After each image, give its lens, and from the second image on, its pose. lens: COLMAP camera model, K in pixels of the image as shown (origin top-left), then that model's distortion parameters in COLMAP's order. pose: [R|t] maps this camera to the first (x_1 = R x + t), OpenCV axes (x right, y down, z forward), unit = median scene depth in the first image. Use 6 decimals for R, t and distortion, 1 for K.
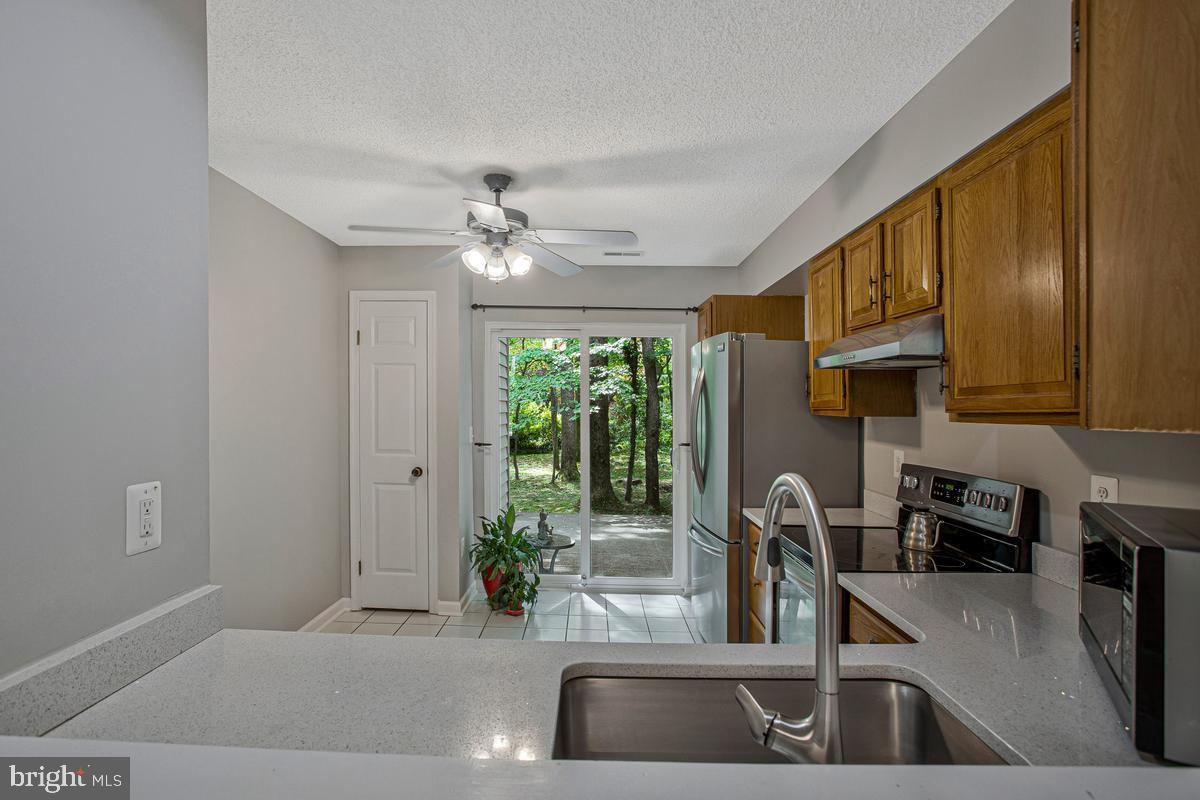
lens RADIAL K [[601.7, 0, 604.3], [0, 601.7, 415.8], [0, 0, 1]] dist [-0.063813, 0.028196]
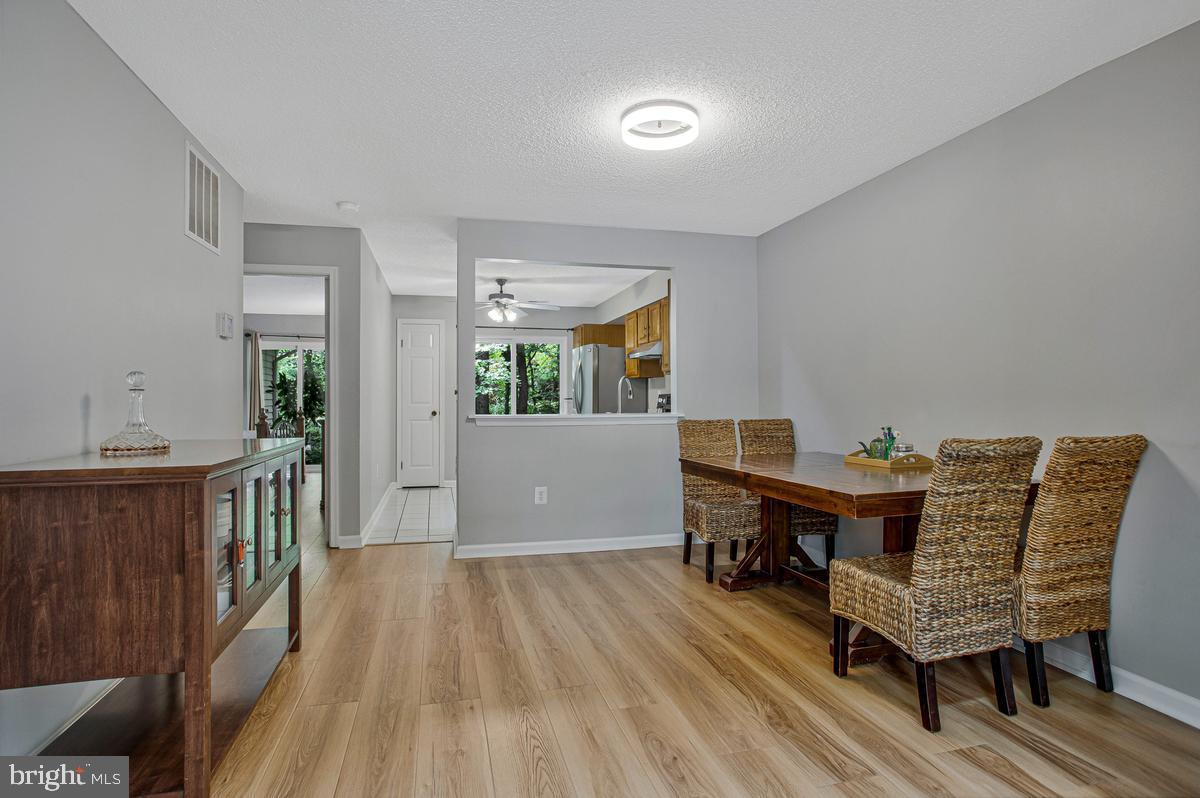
lens RADIAL K [[608.6, 0, 600.0], [0, 608.6, 399.0], [0, 0, 1]] dist [-0.029714, -0.000204]
pose [[0.967716, -0.015606, 0.251560, -0.286478], [0.019740, 0.999708, -0.013916, 0.085667], [-0.251269, 0.018433, 0.967742, -1.020263]]
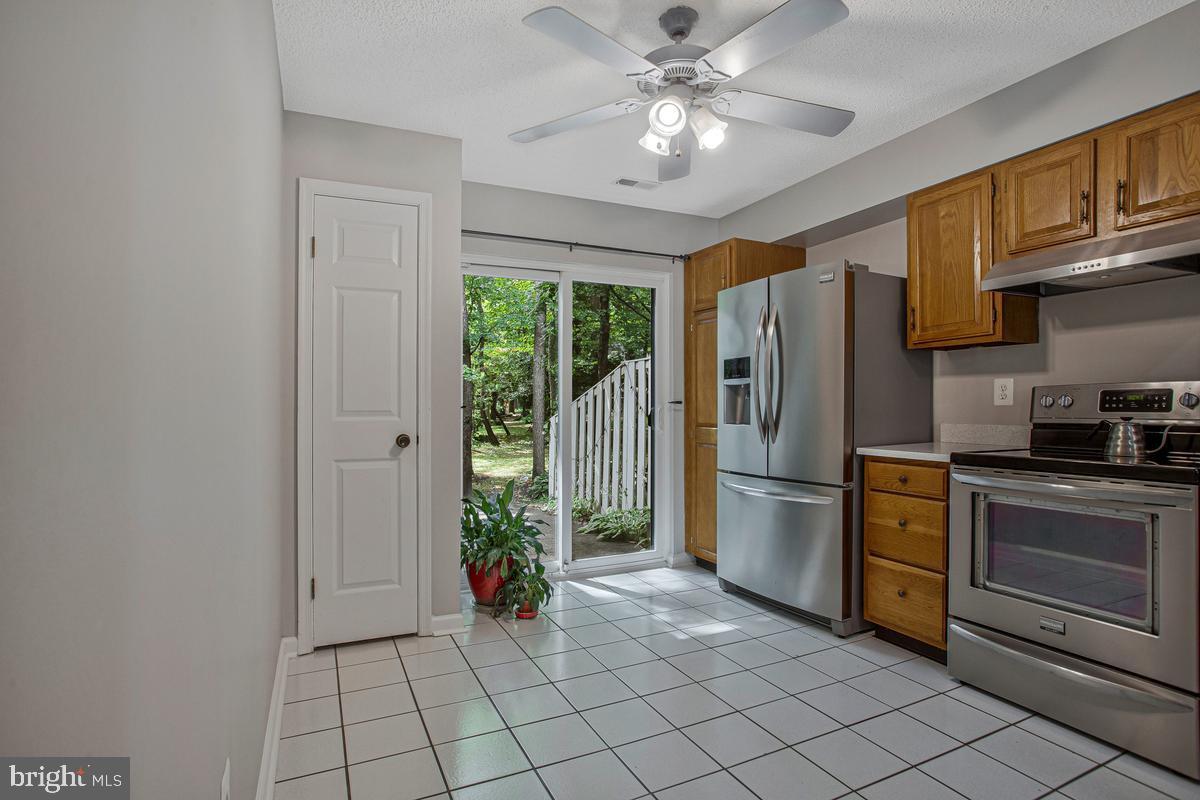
lens RADIAL K [[584.2, 0, 600.0], [0, 584.2, 400.0], [0, 0, 1]] dist [-0.030911, 0.000194]
pose [[0.902626, -0.018393, 0.430032, -0.397855], [0.028316, 0.999460, -0.016685, 0.062614], [-0.429493, 0.027237, 0.902660, 0.262569]]
